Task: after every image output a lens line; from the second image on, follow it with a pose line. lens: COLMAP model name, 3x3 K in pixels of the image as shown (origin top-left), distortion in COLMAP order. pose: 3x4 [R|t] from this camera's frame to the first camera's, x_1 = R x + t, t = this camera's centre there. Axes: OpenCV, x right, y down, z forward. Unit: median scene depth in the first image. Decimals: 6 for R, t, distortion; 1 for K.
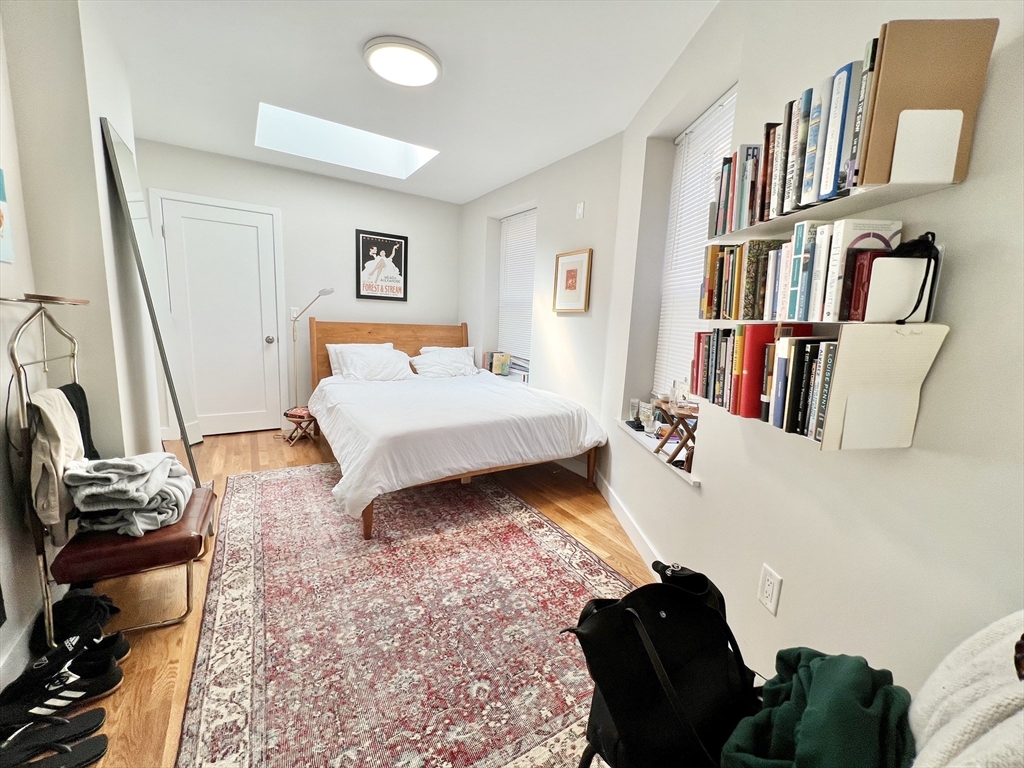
lens RADIAL K [[412.0, 0, 512.0], [0, 412.0, 384.0], [0, 0, 1]] dist [-0.000766, 0.000186]
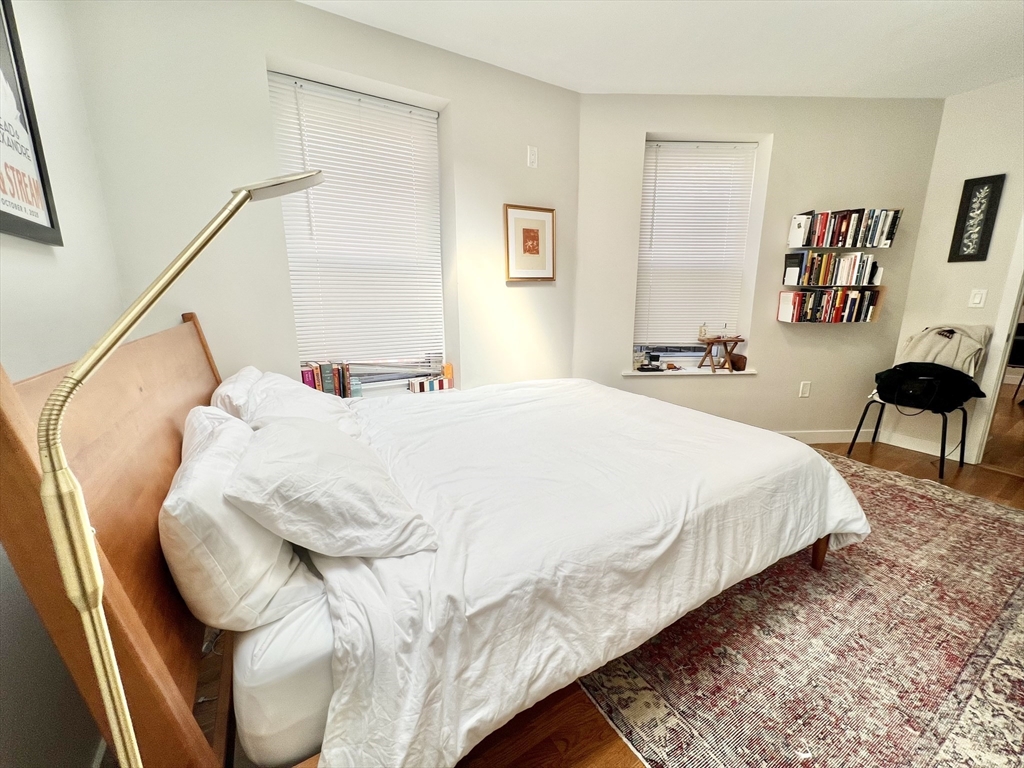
lens RADIAL K [[412.0, 0, 512.0], [0, 412.0, 384.0], [0, 0, 1]] dist [-0.000766, 0.000186]
pose [[0.004980, -0.255982, 0.966669, -1.181427], [0.168985, 0.952993, 0.251491, -0.314322], [-0.985606, 0.162100, 0.048003, 1.687293]]
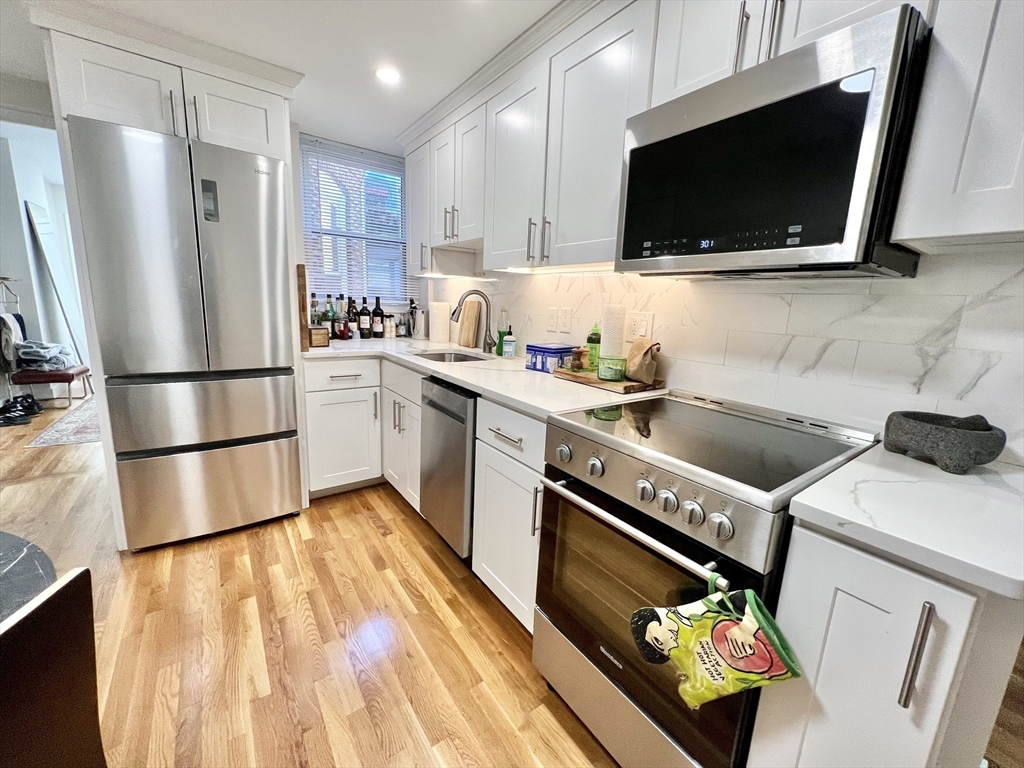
lens RADIAL K [[412.0, 0, 512.0], [0, 412.0, 384.0], [0, 0, 1]] dist [-0.000766, 0.000186]
pose [[0.999471, -0.017762, 0.027232, 2.038414], [0.016861, 0.999315, 0.032957, 0.430048], [-0.027798, -0.032481, 0.999086, -1.748830]]
